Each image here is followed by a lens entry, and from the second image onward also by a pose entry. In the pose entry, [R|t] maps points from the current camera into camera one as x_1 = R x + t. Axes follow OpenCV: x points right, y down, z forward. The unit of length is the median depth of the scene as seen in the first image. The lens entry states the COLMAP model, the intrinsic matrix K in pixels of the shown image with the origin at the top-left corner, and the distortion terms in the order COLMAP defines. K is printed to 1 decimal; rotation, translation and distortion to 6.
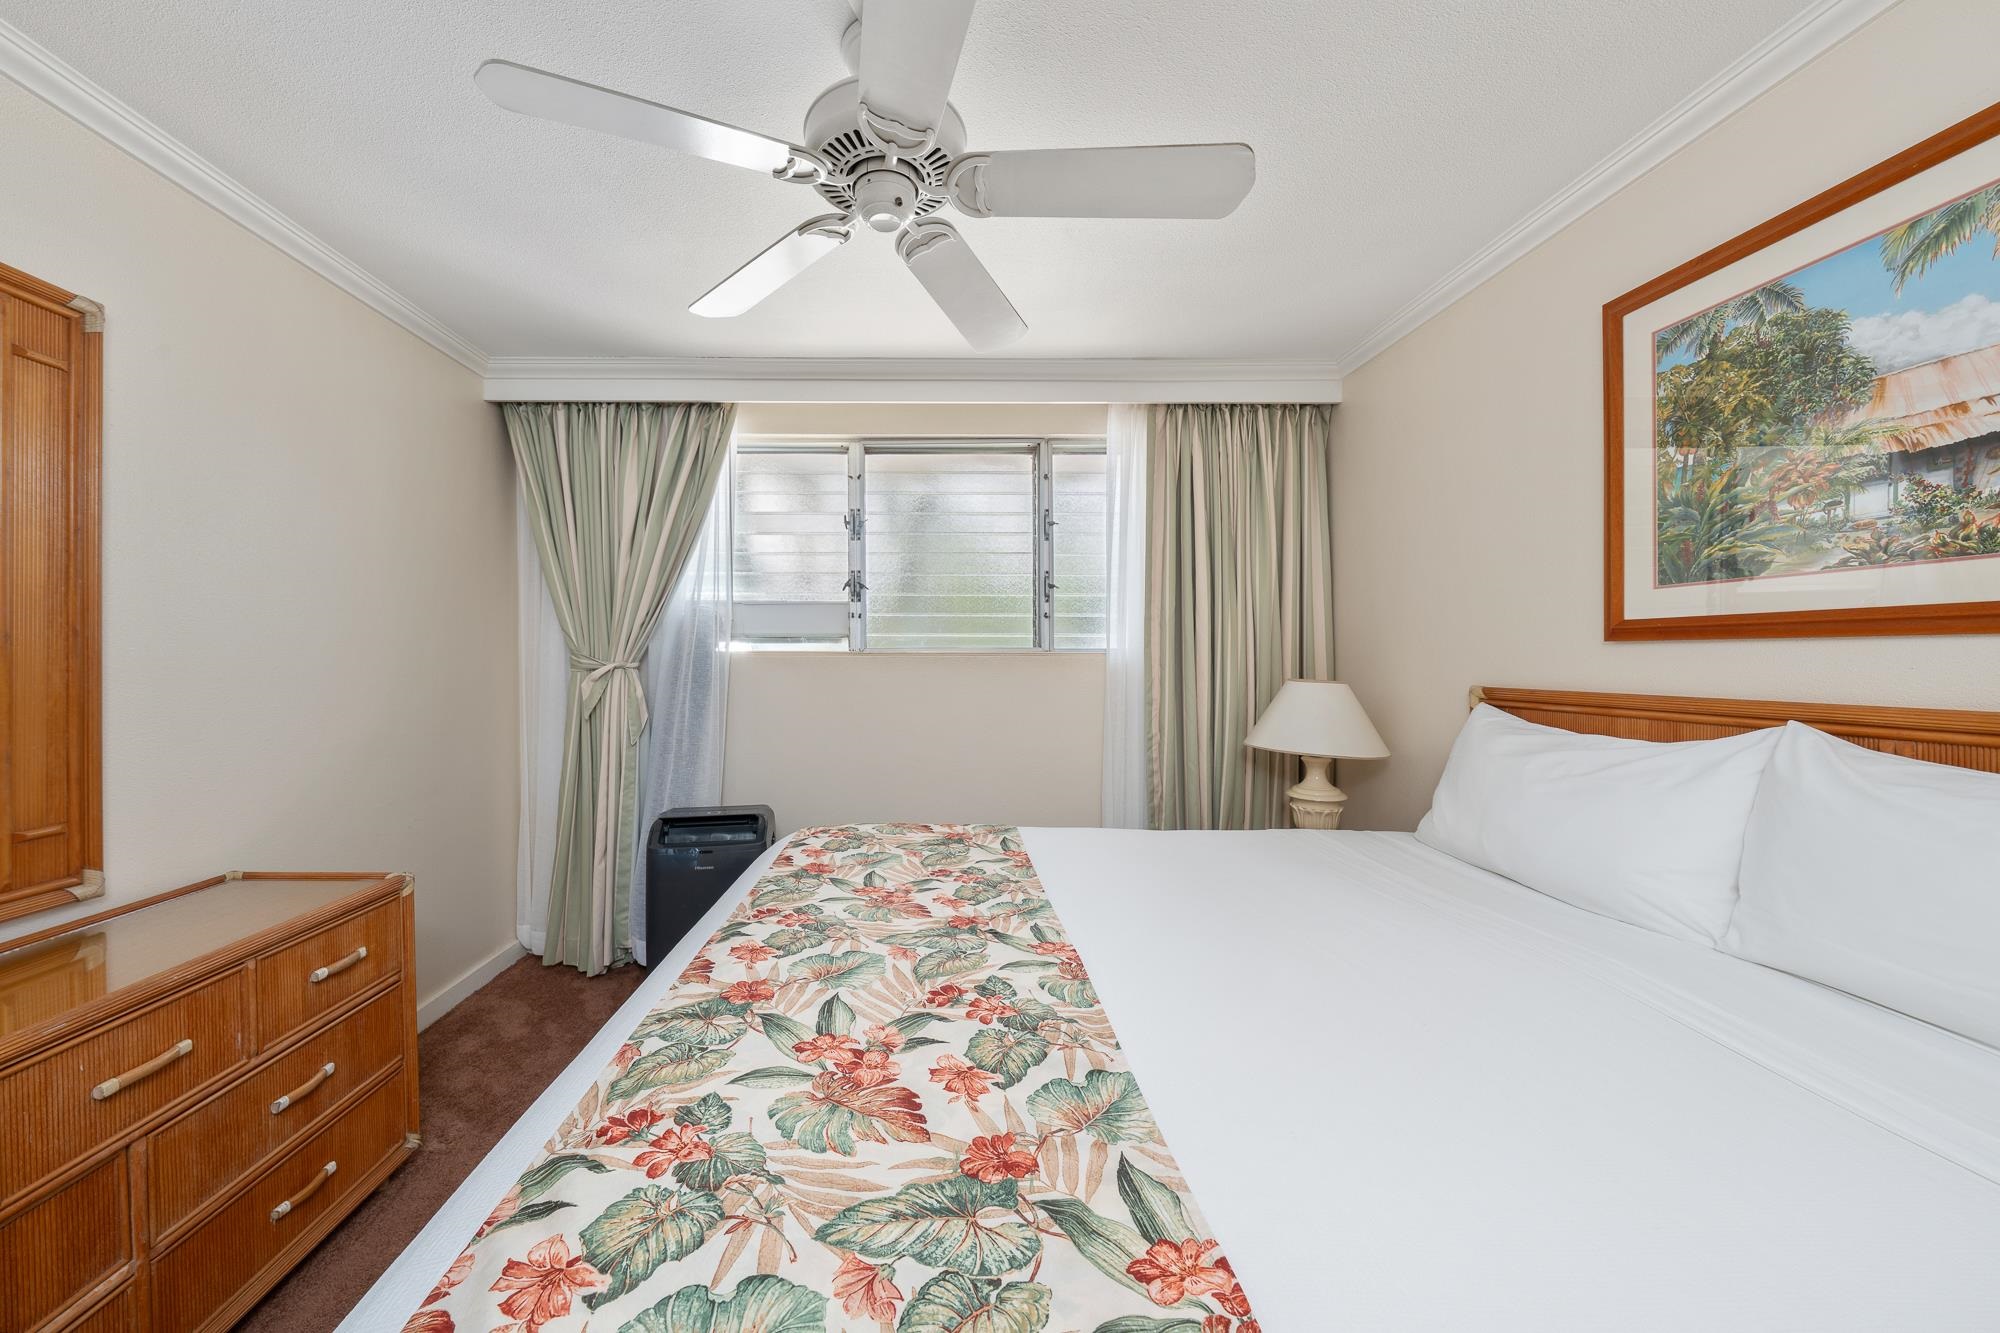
lens RADIAL K [[708.9, 0, 930.4], [0, 708.9, 676.2], [0, 0, 1]] dist [0.002149, -0.002038]
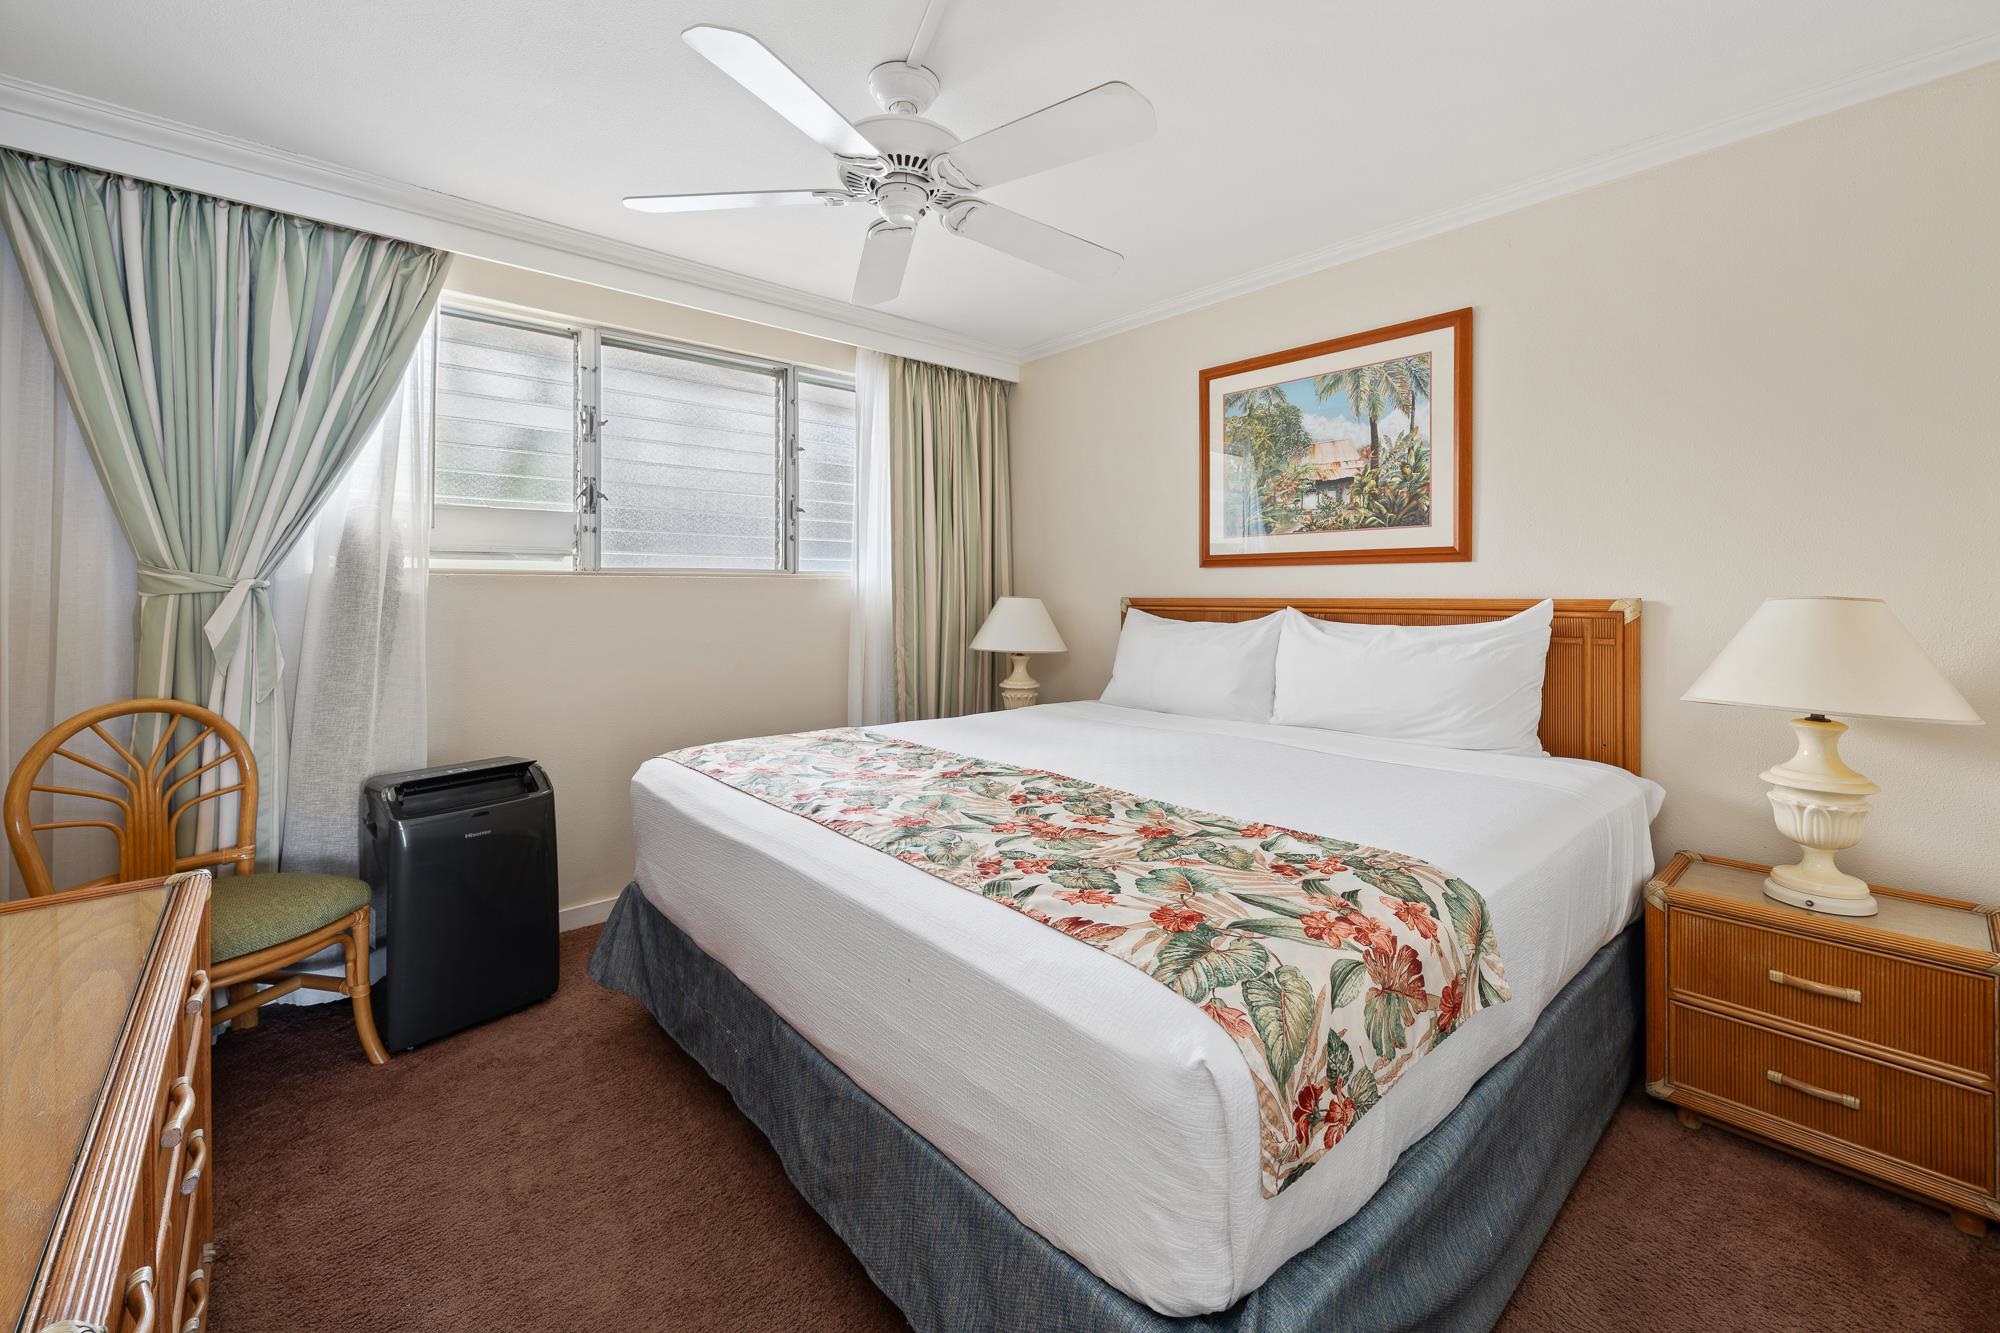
lens RADIAL K [[837.6, 0, 991.7], [0, 837.6, 611.3], [0, 0, 1]] dist [0.000526, -0.000281]
pose [[0.742479, -0.017424, 0.669643, -0.632707], [0.019611, 0.999799, 0.004271, 0.030994], [-0.669582, 0.009961, 0.742671, -0.131348]]
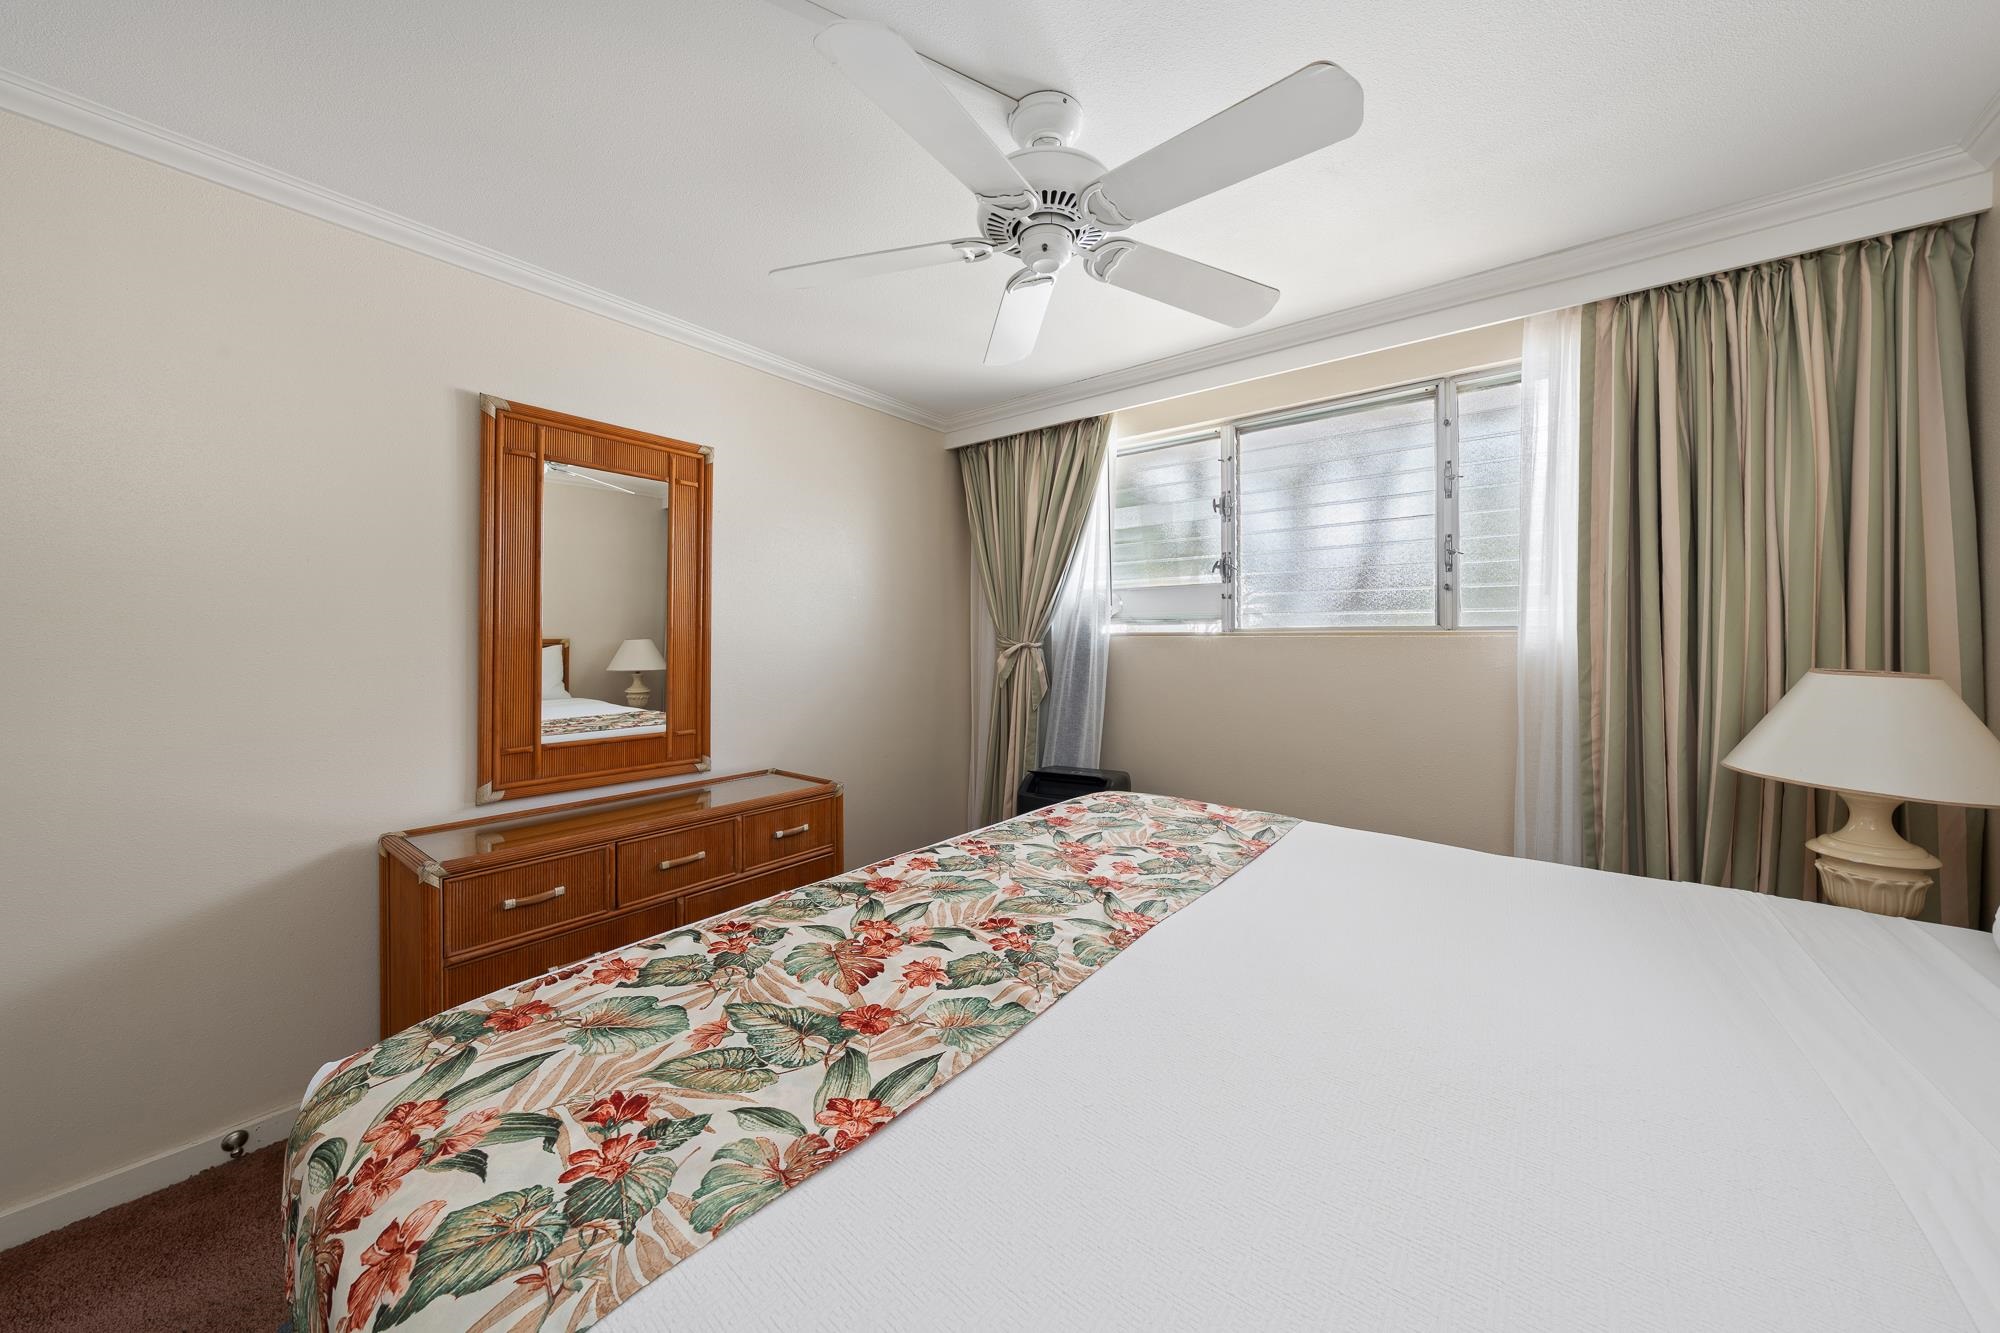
lens RADIAL K [[708.9, 0, 1021.7], [0, 708.9, 634.1], [0, 0, 1]] dist [0.002149, -0.002038]
pose [[0.782079, -0.006272, -0.623148, 0.428826], [-0.014372, 0.999502, -0.028097, 0.001018], [0.623014, 0.030930, 0.781599, 0.049929]]
